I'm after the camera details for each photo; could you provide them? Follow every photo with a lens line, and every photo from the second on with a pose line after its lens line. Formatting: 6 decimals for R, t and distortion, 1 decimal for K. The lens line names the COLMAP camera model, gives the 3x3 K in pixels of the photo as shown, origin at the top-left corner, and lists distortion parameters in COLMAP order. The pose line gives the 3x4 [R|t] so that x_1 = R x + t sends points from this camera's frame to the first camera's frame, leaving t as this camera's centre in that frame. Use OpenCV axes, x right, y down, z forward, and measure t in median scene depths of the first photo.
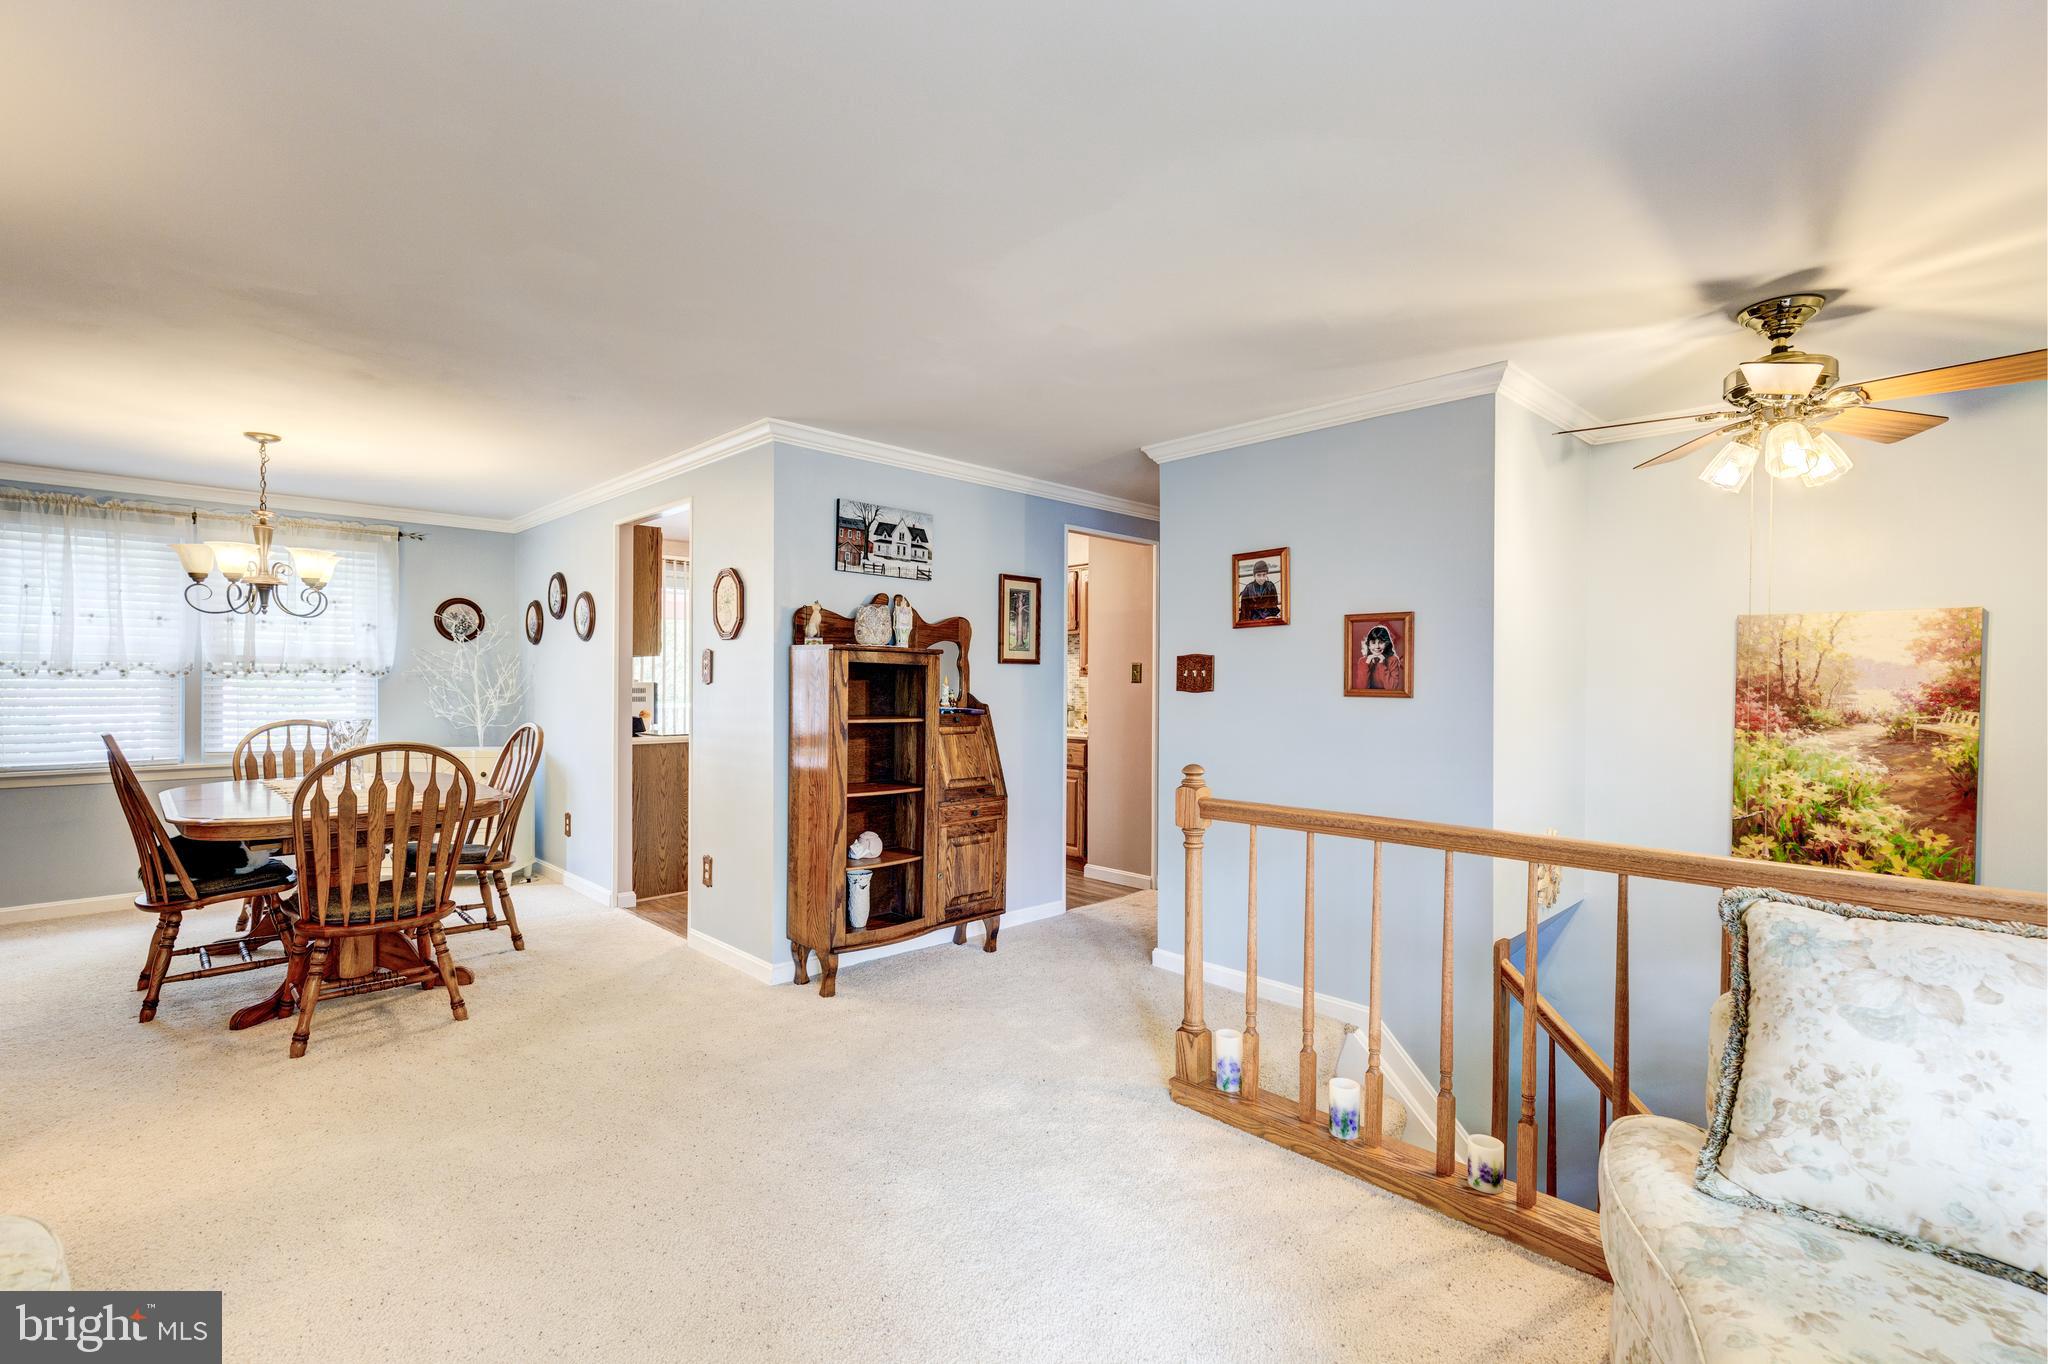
lens RADIAL K [[918.4, 0, 1023.1], [0, 918.4, 686.5], [0, 0, 1]] dist [0.007369, -0.001611]
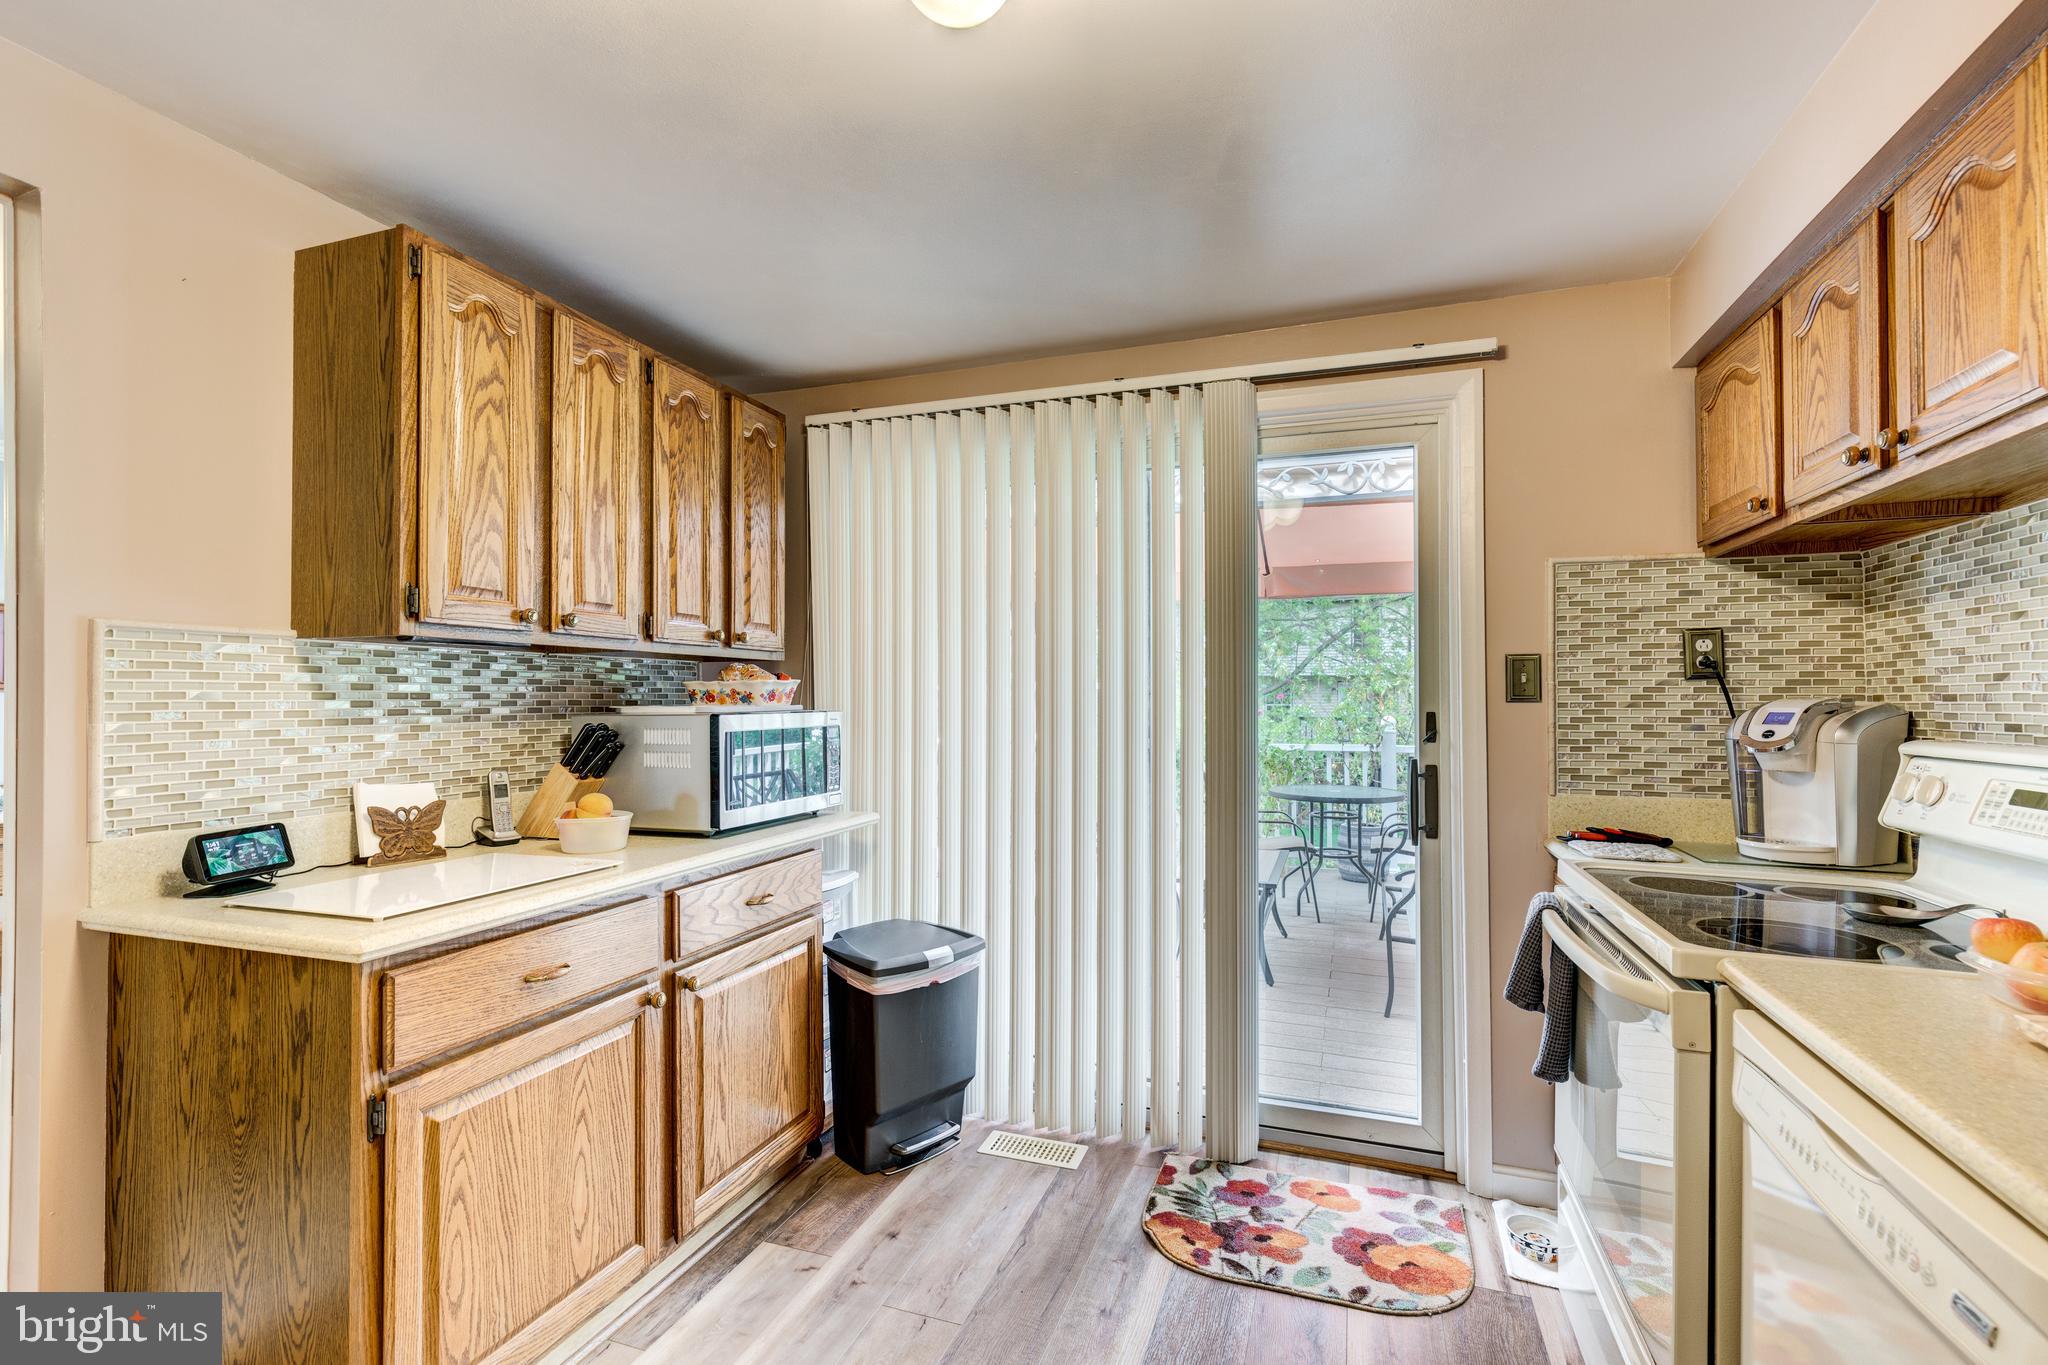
lens RADIAL K [[918.4, 0, 1023.1], [0, 918.4, 687.0], [0, 0, 1]] dist [0.007369, -0.001611]
pose [[0.433817, -0.019023, -0.900800, -0.022729], [-0.000366, 0.999773, -0.021289, -0.010183], [0.901001, 0.009565, 0.433712, 1.218028]]
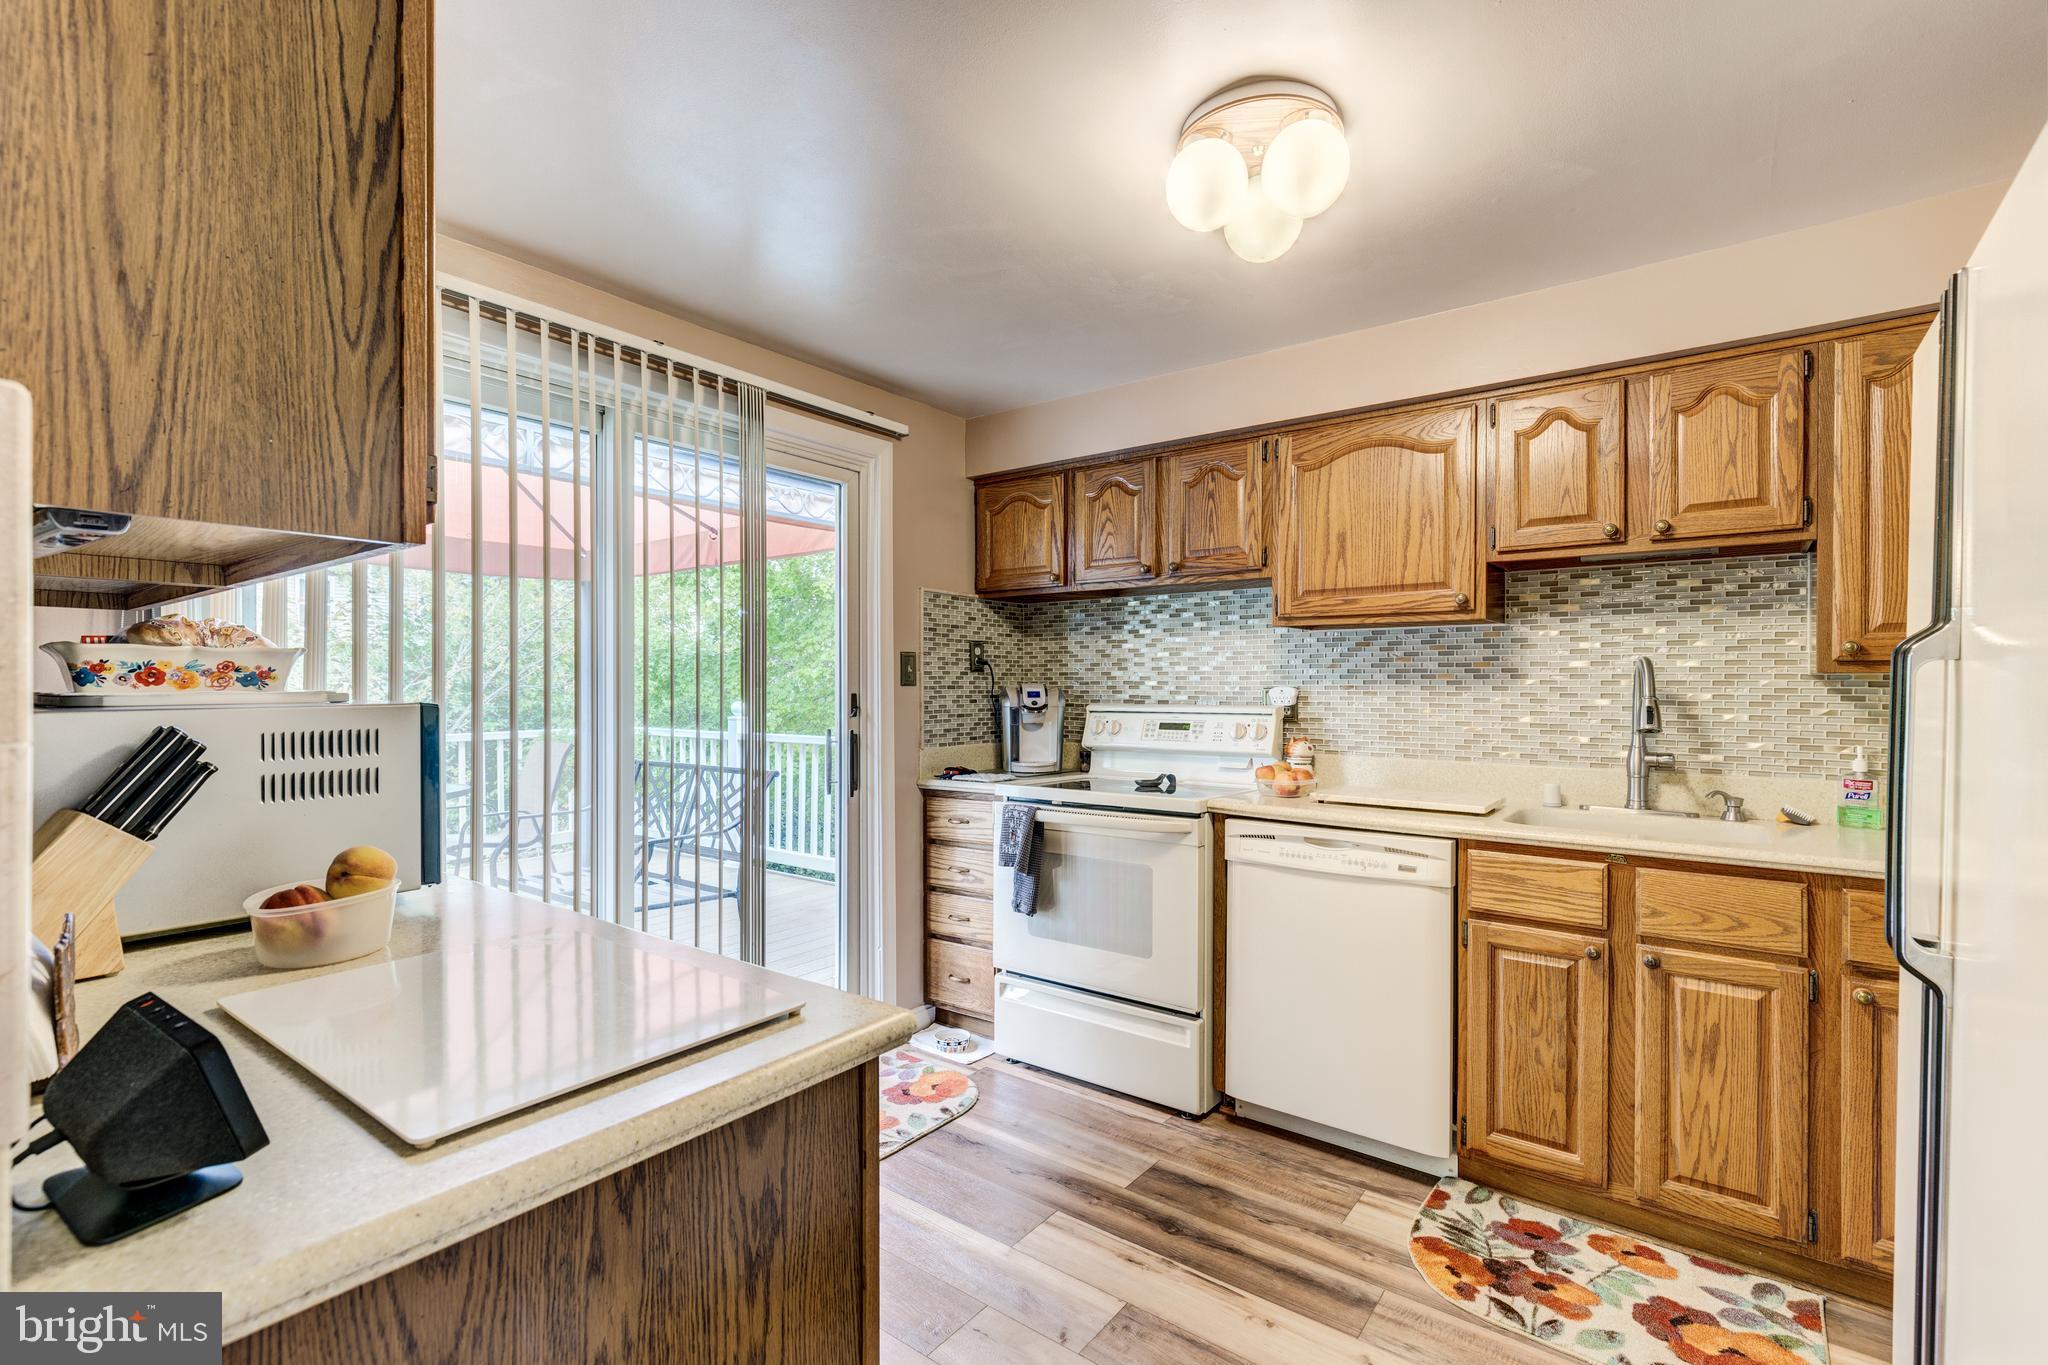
lens RADIAL K [[935.5, 0, 1022.8], [0, 935.5, 679.3], [0, 0, 1]] dist [0.001977, 0.000314]
pose [[0.989388, -0.005378, 0.145199, -0.365445], [0.006962, 0.999922, -0.010398, -0.009423], [-0.145131, 0.011299, 0.989348, 0.954083]]
